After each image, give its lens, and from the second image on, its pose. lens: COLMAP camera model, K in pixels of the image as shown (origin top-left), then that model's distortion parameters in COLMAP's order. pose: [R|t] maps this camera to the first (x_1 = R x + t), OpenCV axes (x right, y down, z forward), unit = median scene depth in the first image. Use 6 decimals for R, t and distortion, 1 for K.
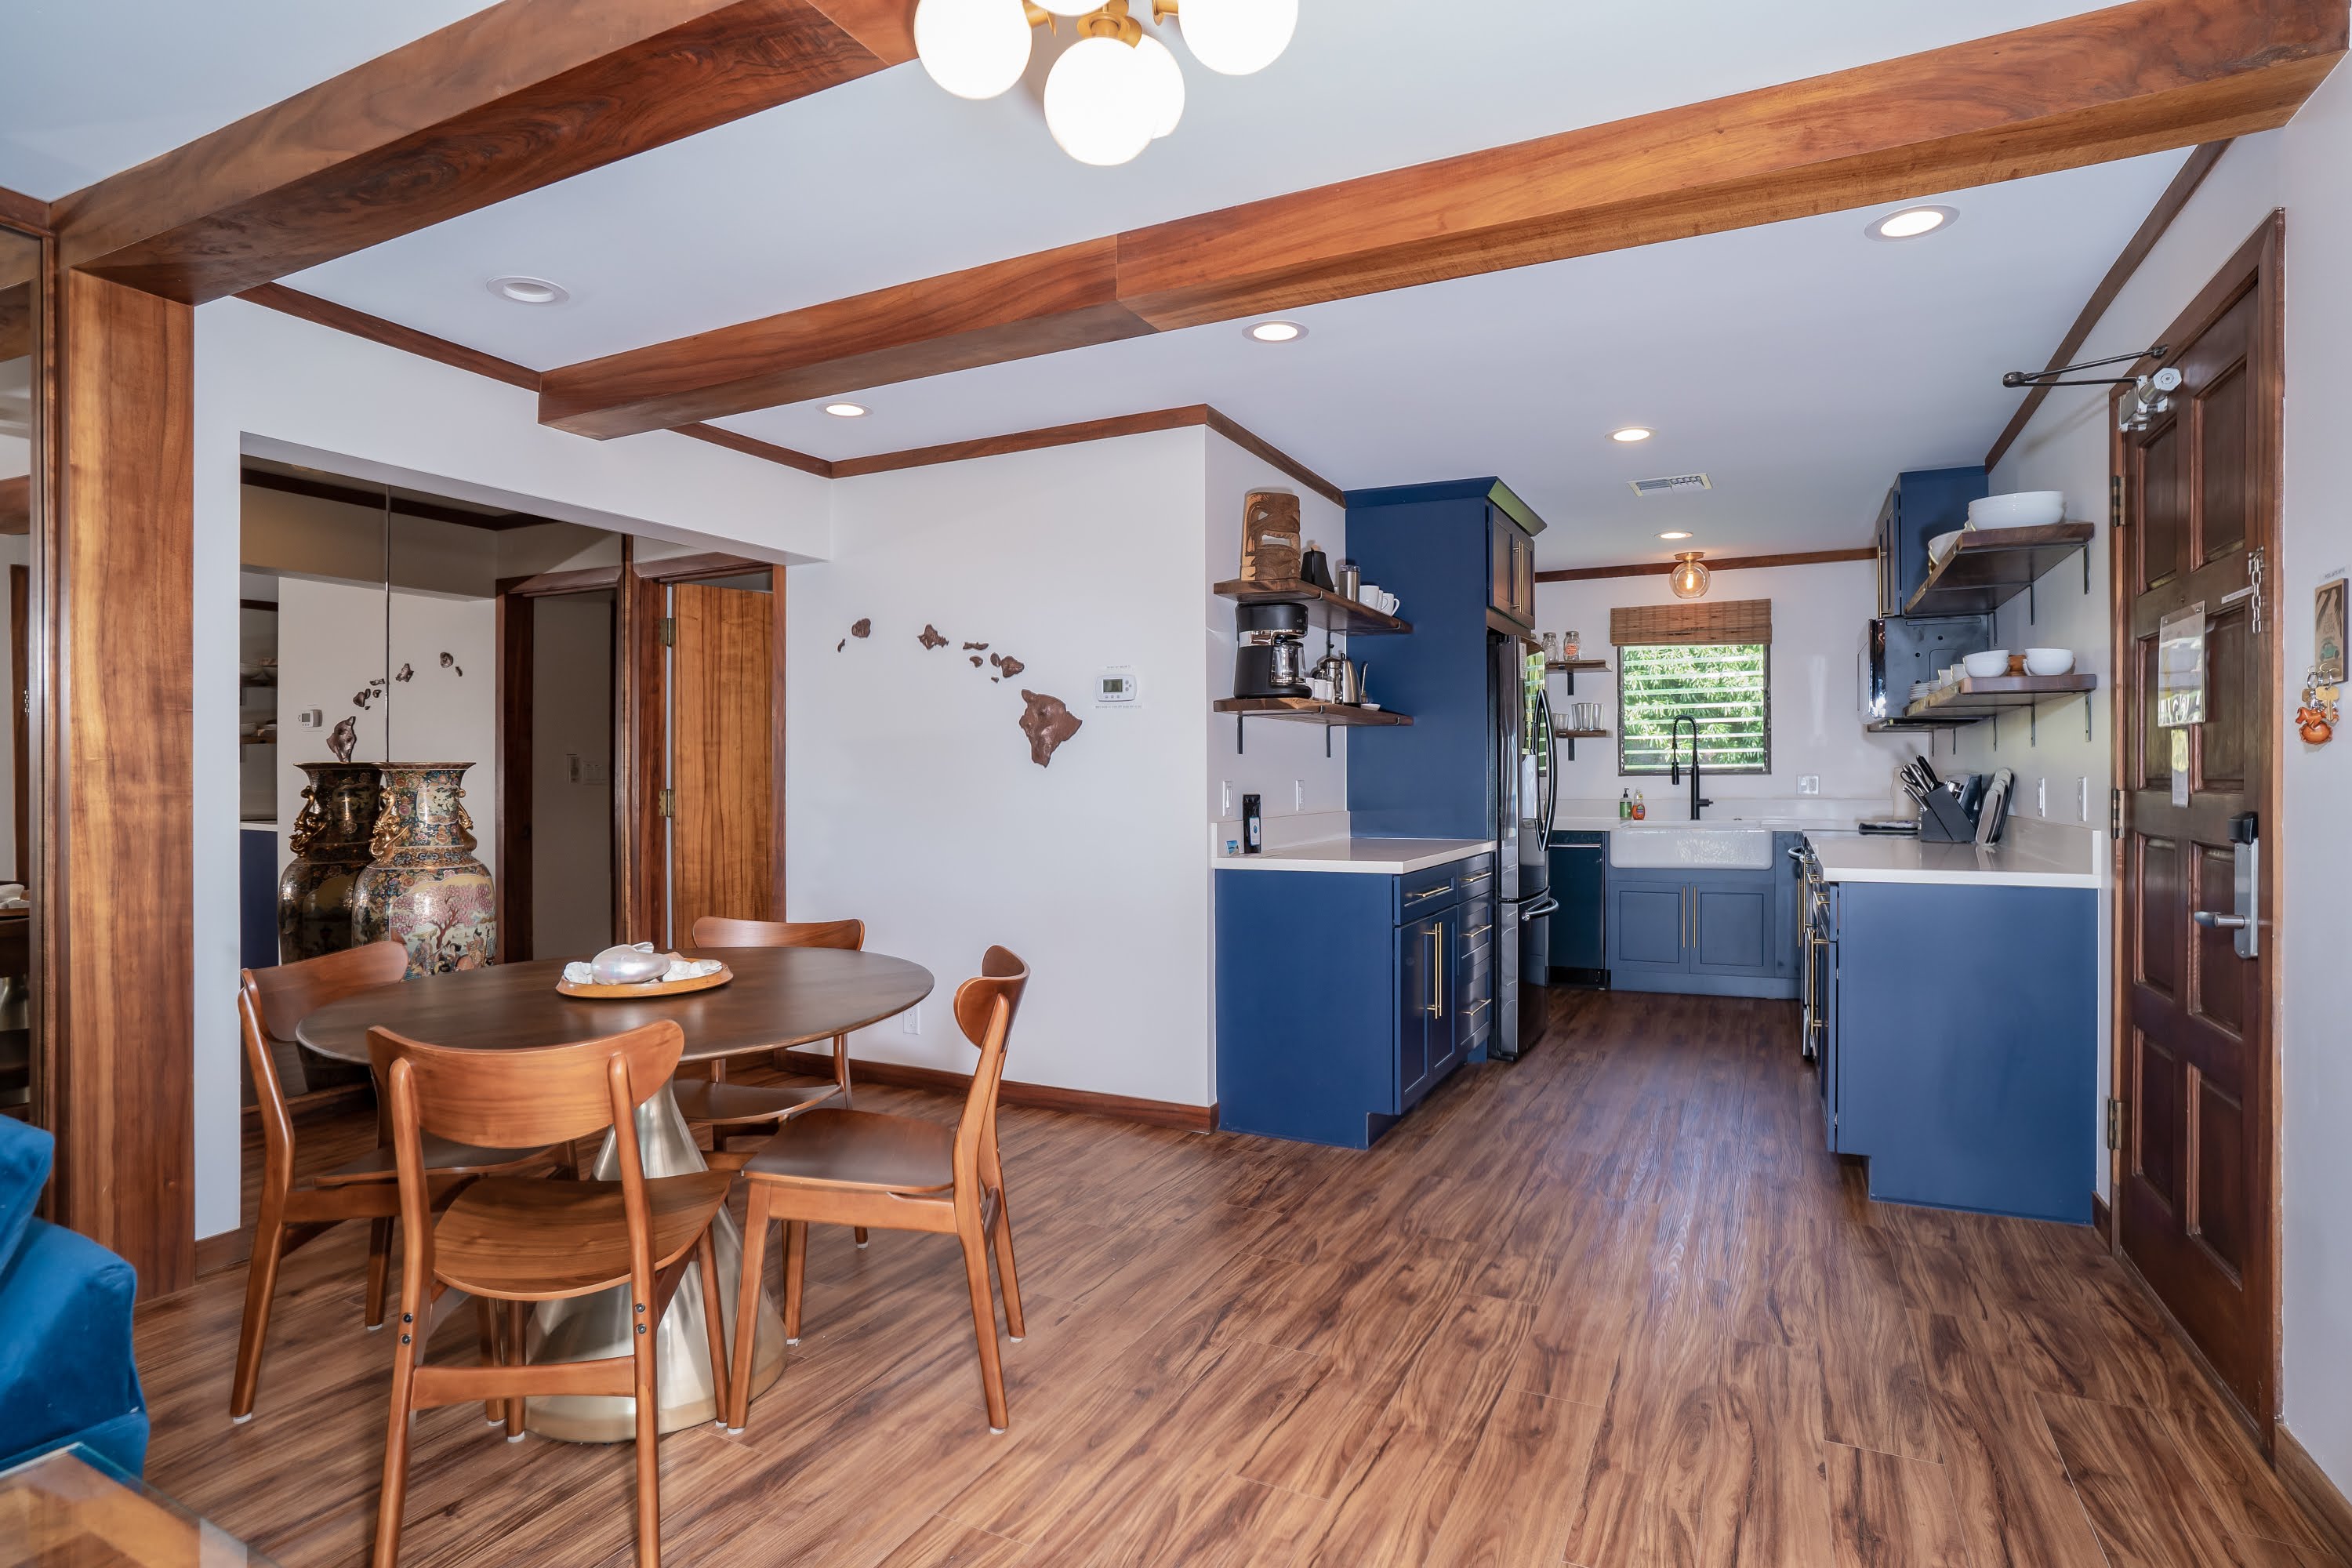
lens RADIAL K [[1239.8, 0, 1184.9], [0, 1239.8, 770.9], [0, 0, 1]] dist [-0.034705, 0.017873]
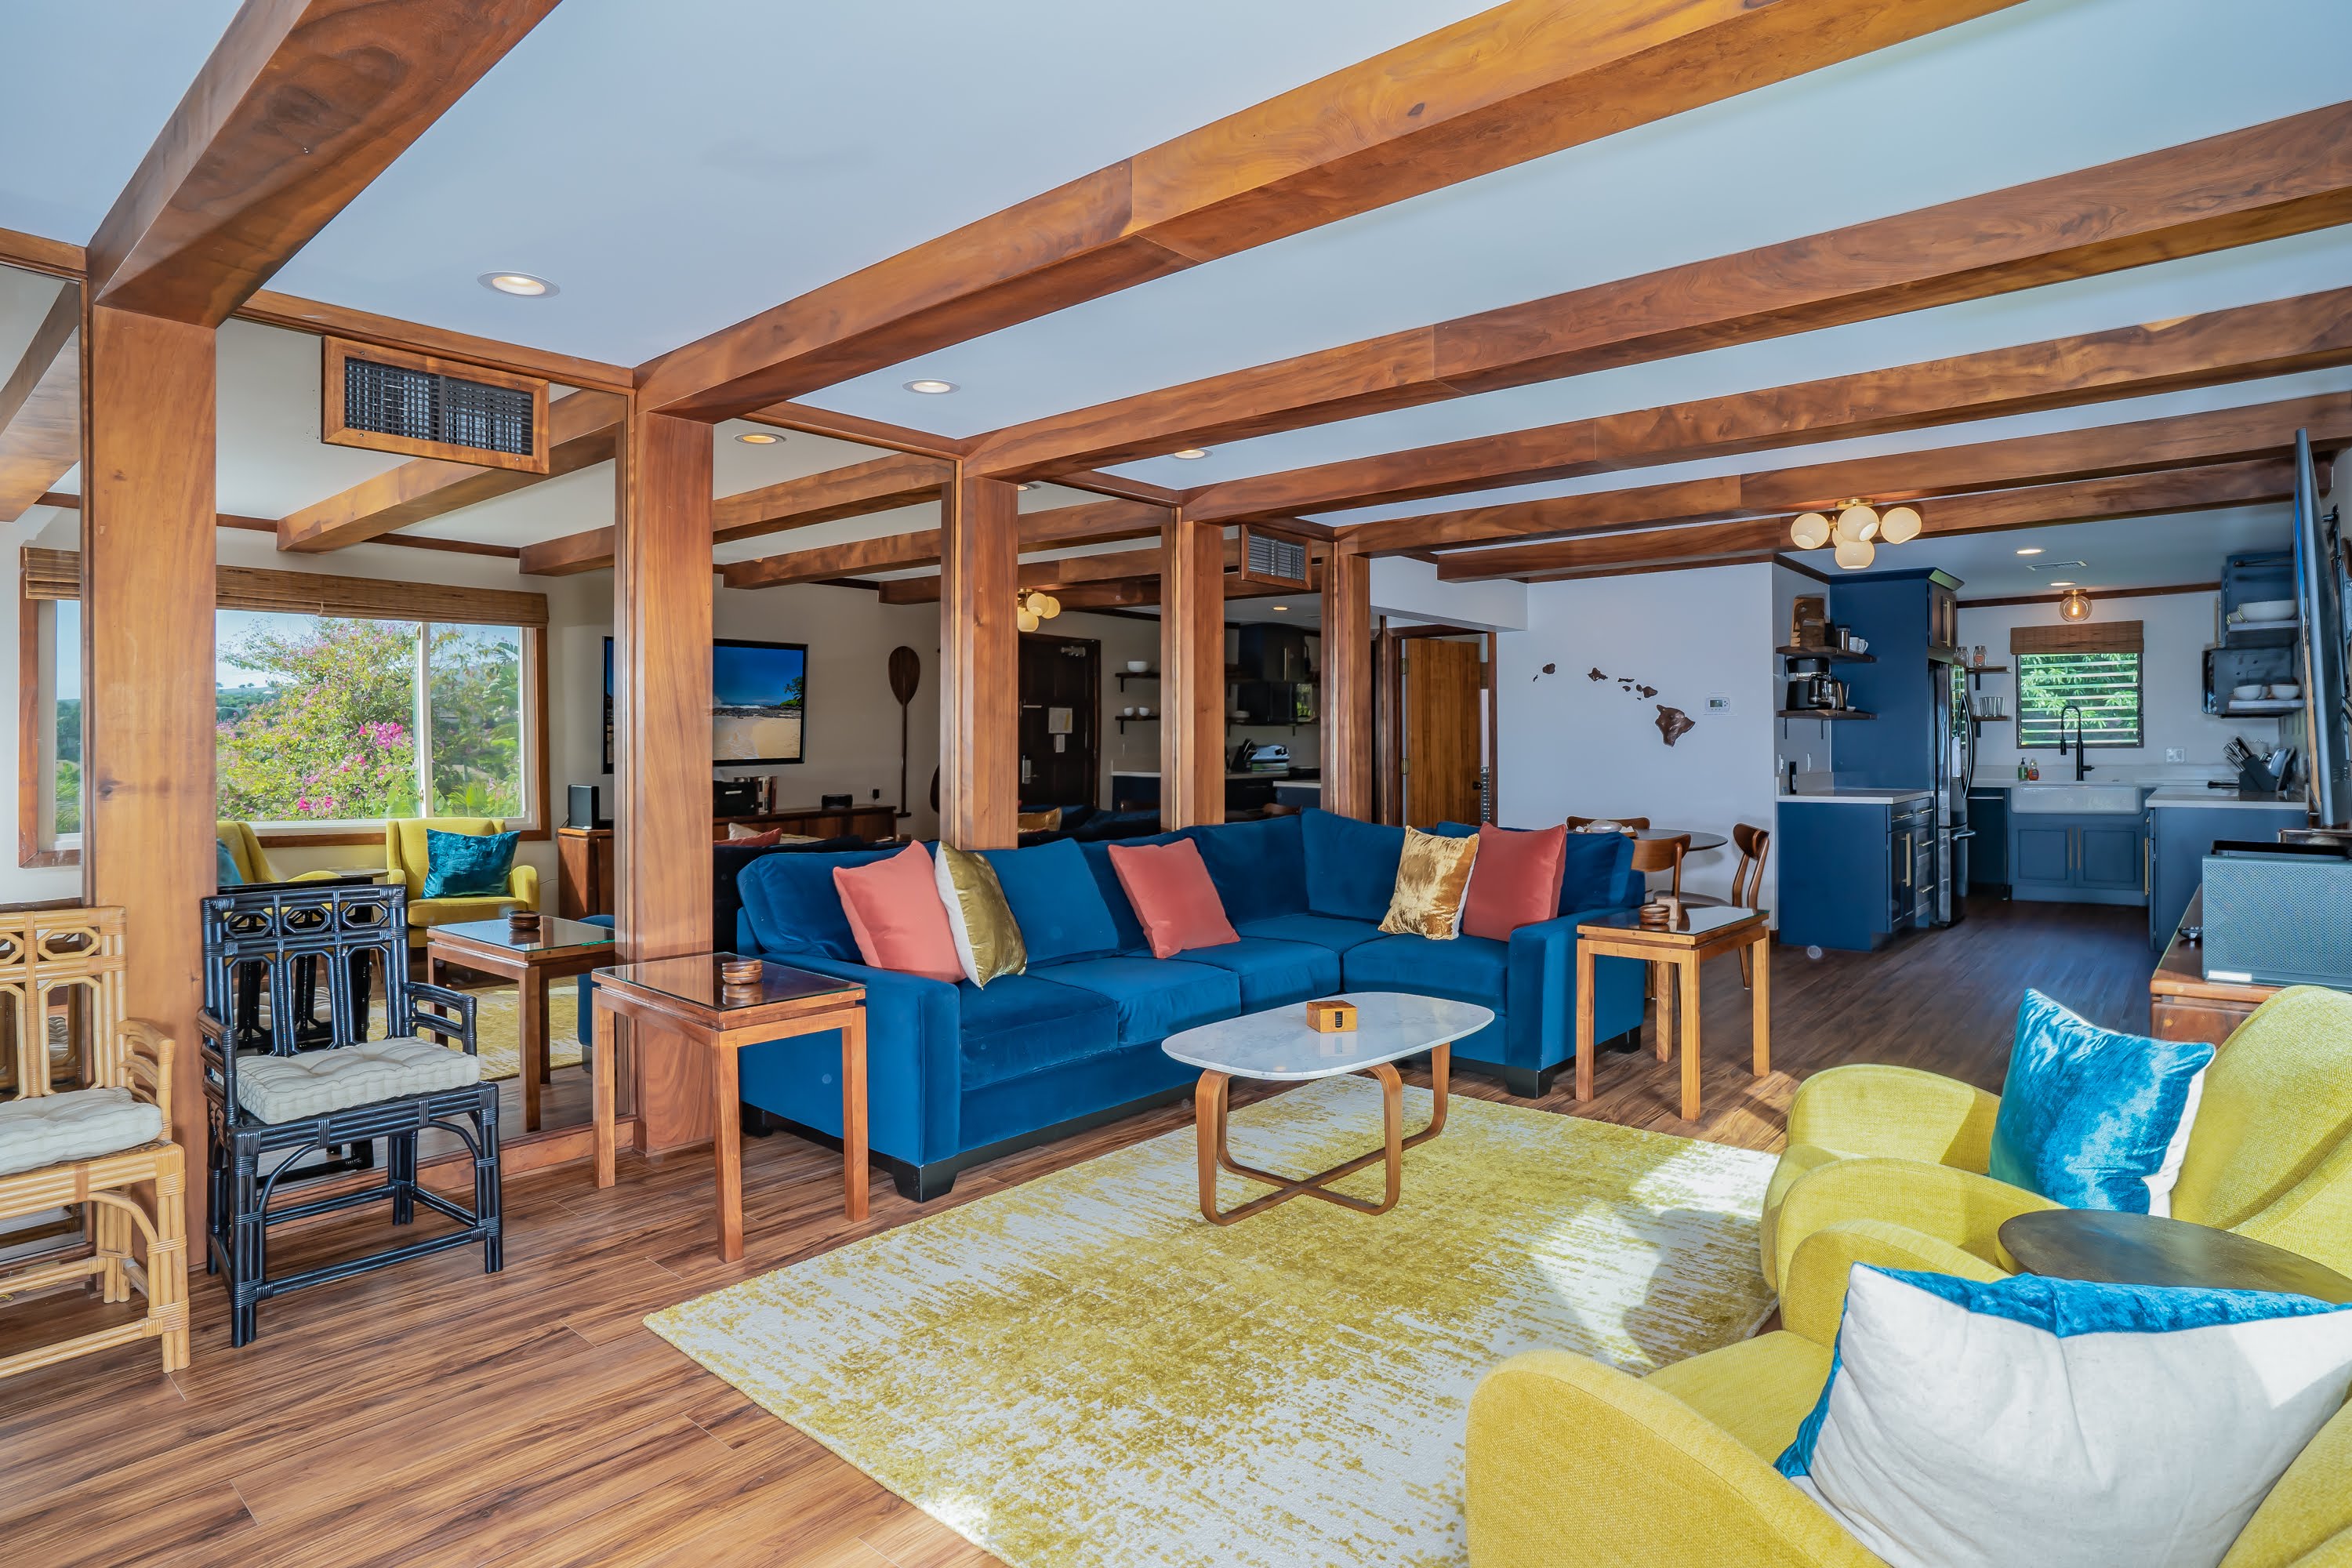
lens RADIAL K [[1239.8, 0, 1169.4], [0, 1239.8, 742.2], [0, 0, 1]] dist [-0.034705, 0.017873]
pose [[0.966690, -0.002249, -0.255938, -0.283903], [0.003220, 0.999989, 0.003372, -0.014034], [0.255928, -0.004084, 0.966687, -0.748537]]
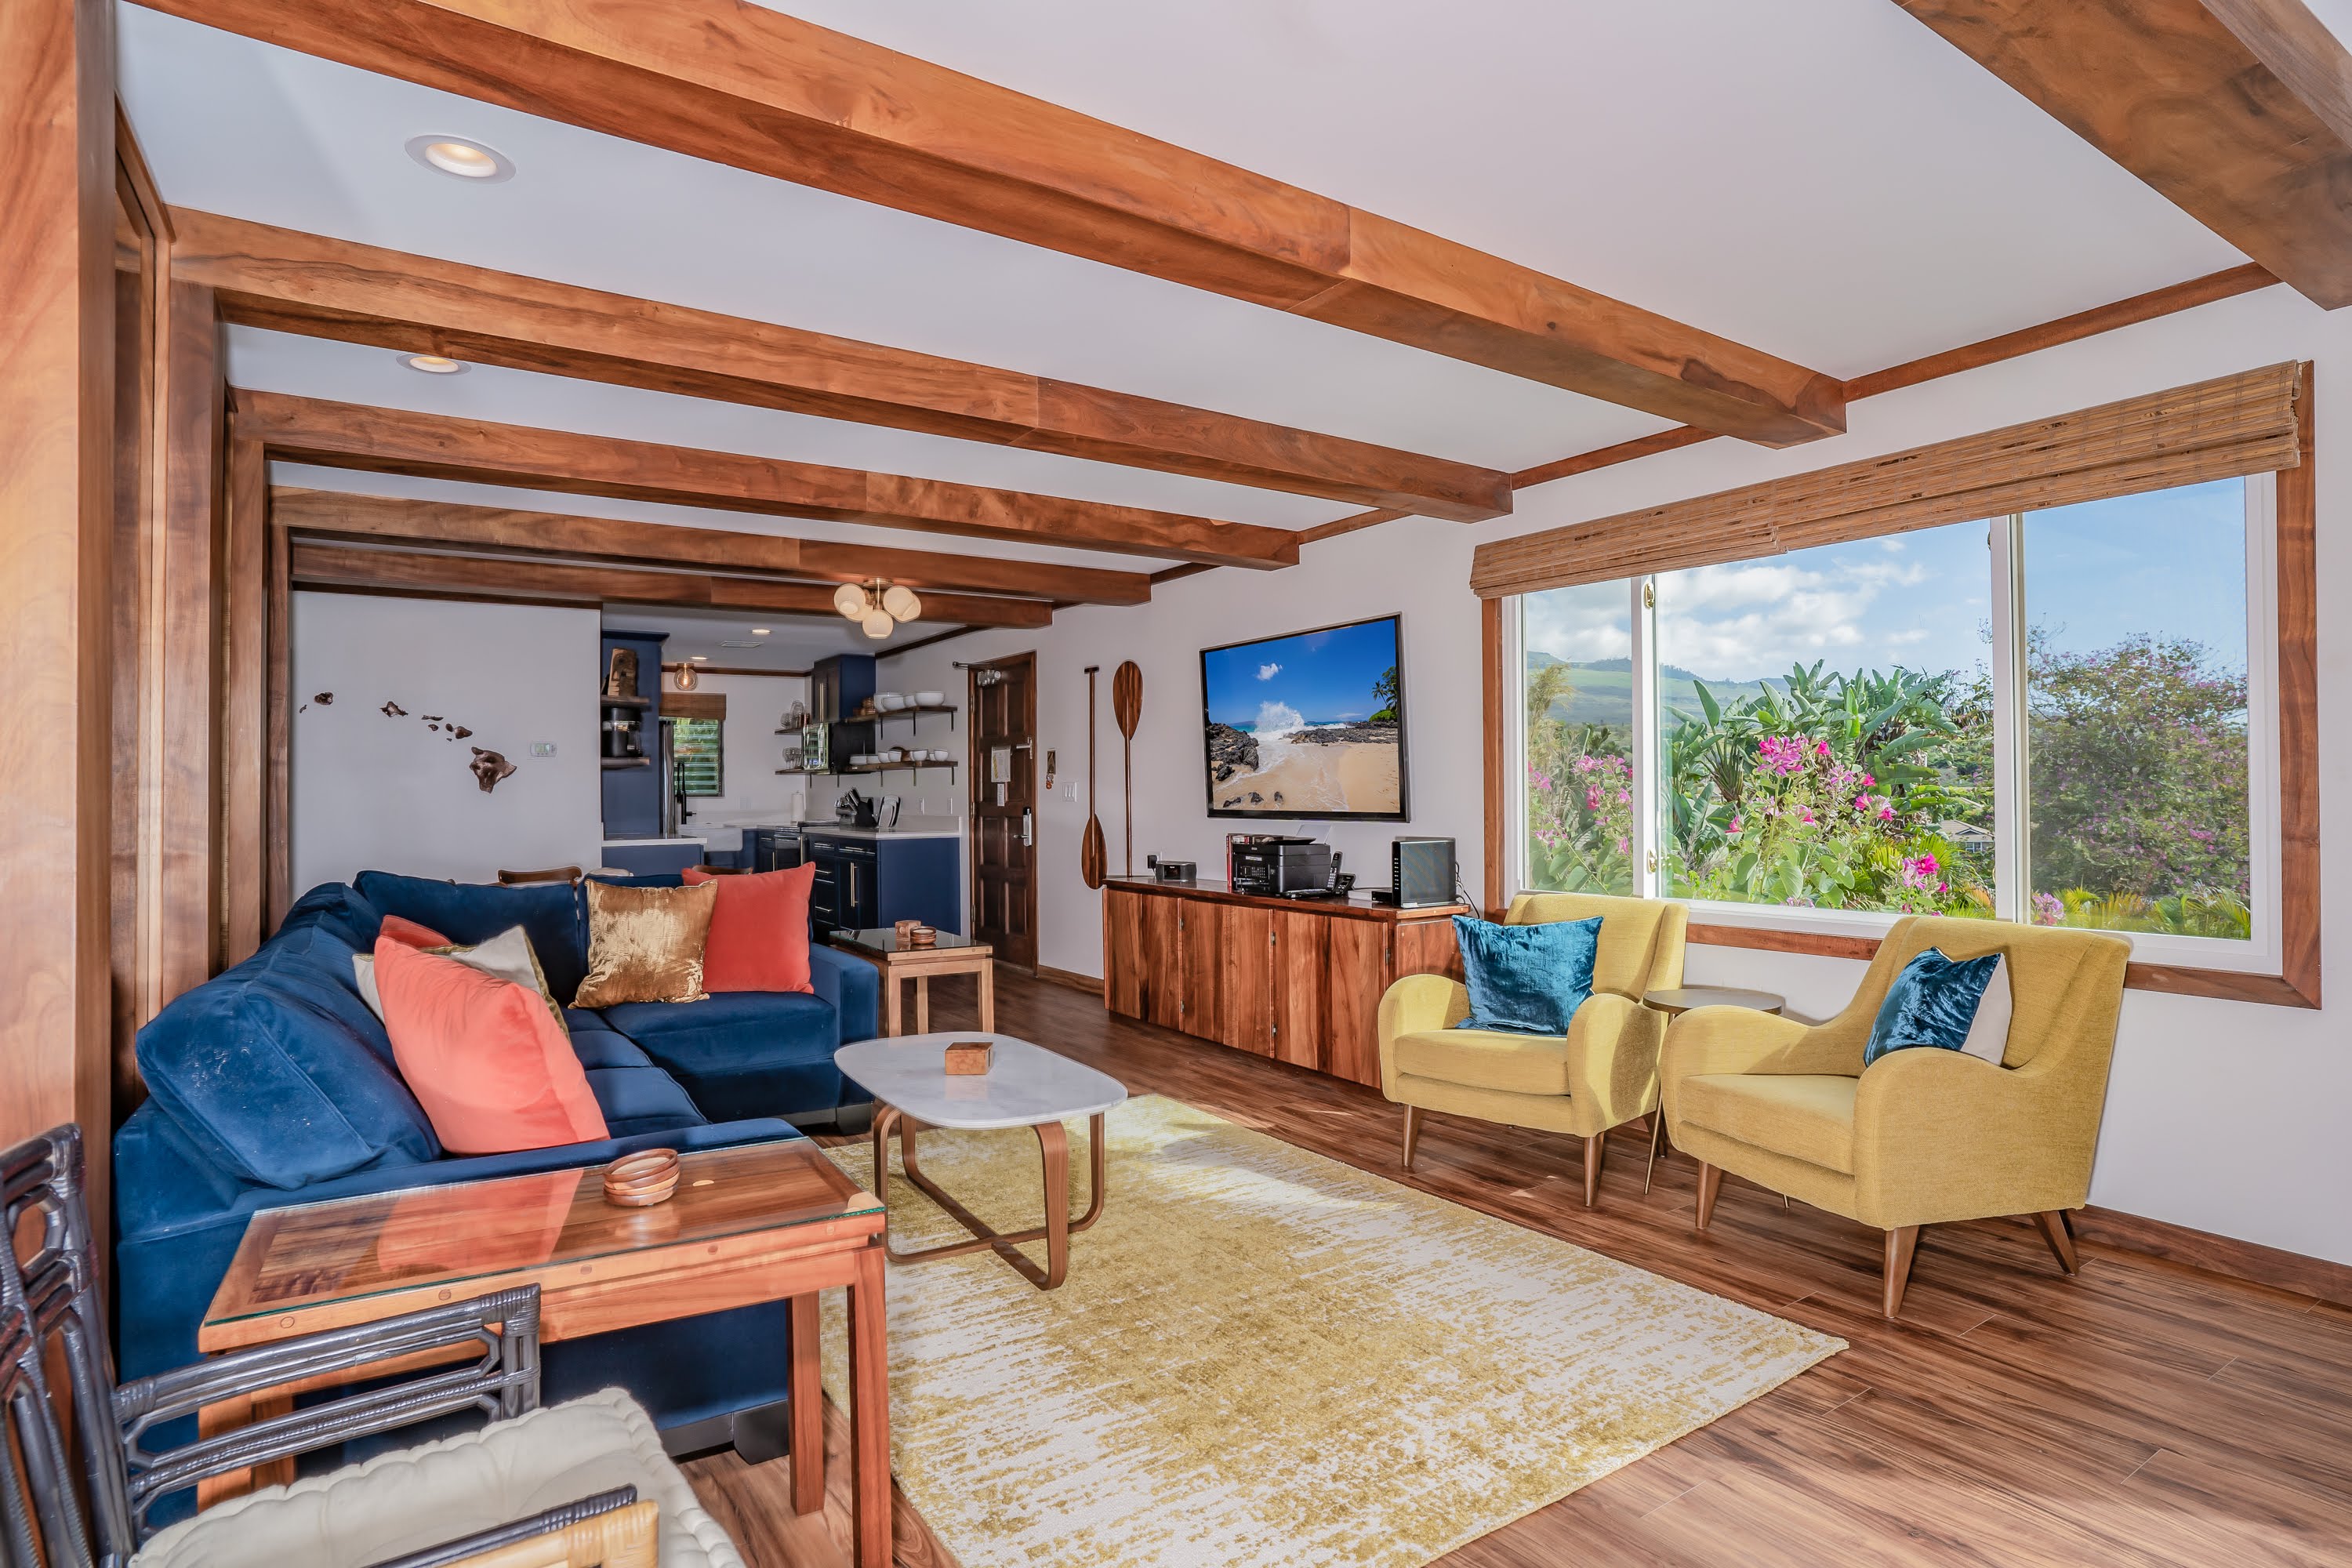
lens RADIAL K [[1239.8, 0, 1159.9], [0, 1239.8, 786.4], [0, 0, 1]] dist [-0.034705, 0.017873]
pose [[0.524681, 0.003343, 0.851292, -0.825841], [0.002333, 0.999983, -0.005365, -0.001215], [-0.851296, 0.004801, 0.524665, -0.513122]]
